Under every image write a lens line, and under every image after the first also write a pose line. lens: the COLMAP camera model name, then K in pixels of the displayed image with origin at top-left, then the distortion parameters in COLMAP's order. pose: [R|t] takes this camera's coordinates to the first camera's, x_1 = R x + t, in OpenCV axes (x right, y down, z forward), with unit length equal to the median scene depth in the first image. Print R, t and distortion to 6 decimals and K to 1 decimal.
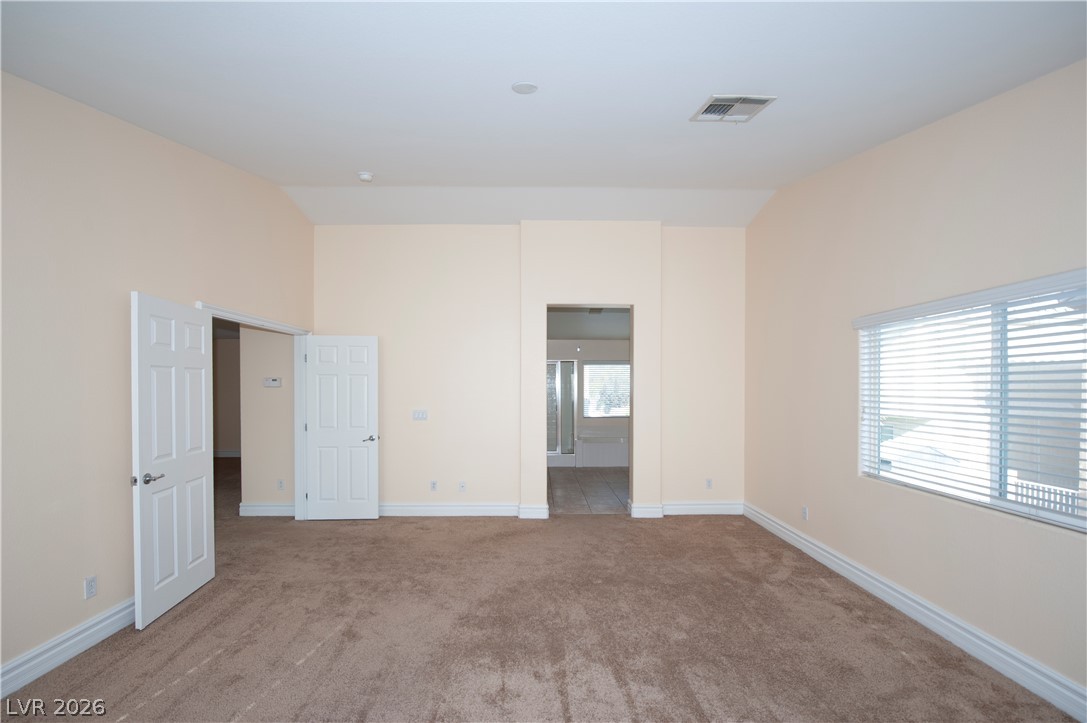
lens RADIAL K [[455.0, 0, 540.2], [0, 455.0, 388.9], [0, 0, 1]] dist [-0.015585, -0.001160]
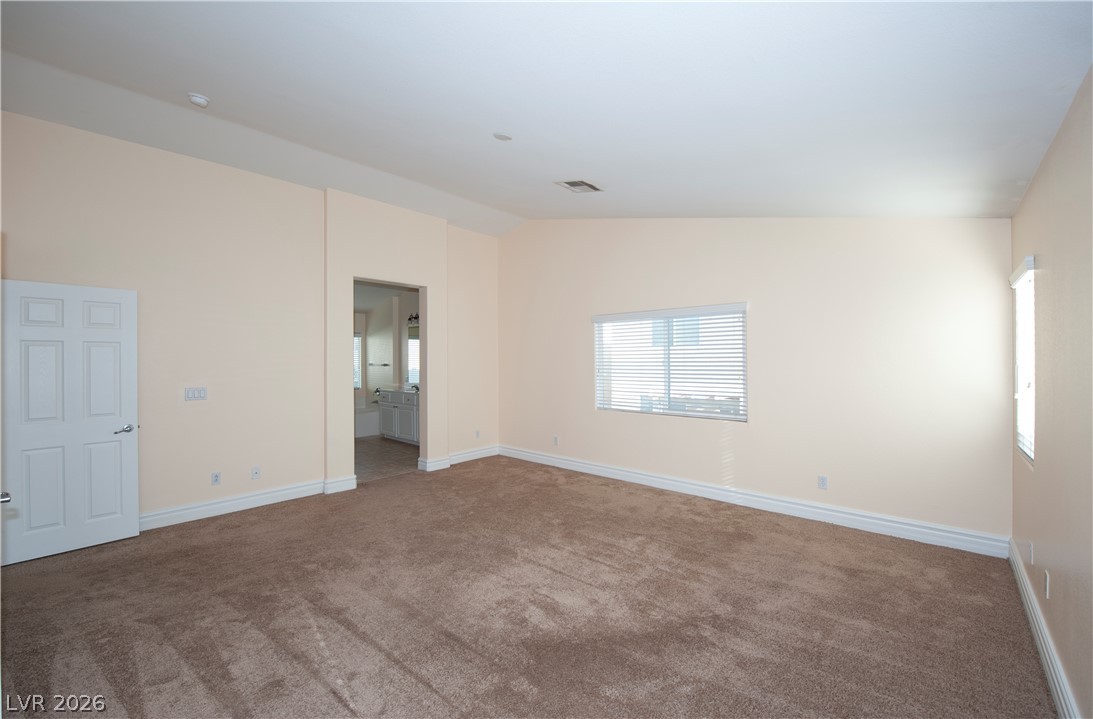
lens RADIAL K [[457.5, 0, 551.6], [0, 457.5, 356.3], [0, 0, 1]] dist [-0.015585, -0.001160]
pose [[0.664858, 0.000065, 0.746970, -0.586035], [0.009153, 0.999924, -0.008235, 0.004386], [-0.746914, 0.012312, 0.664807, -0.008123]]
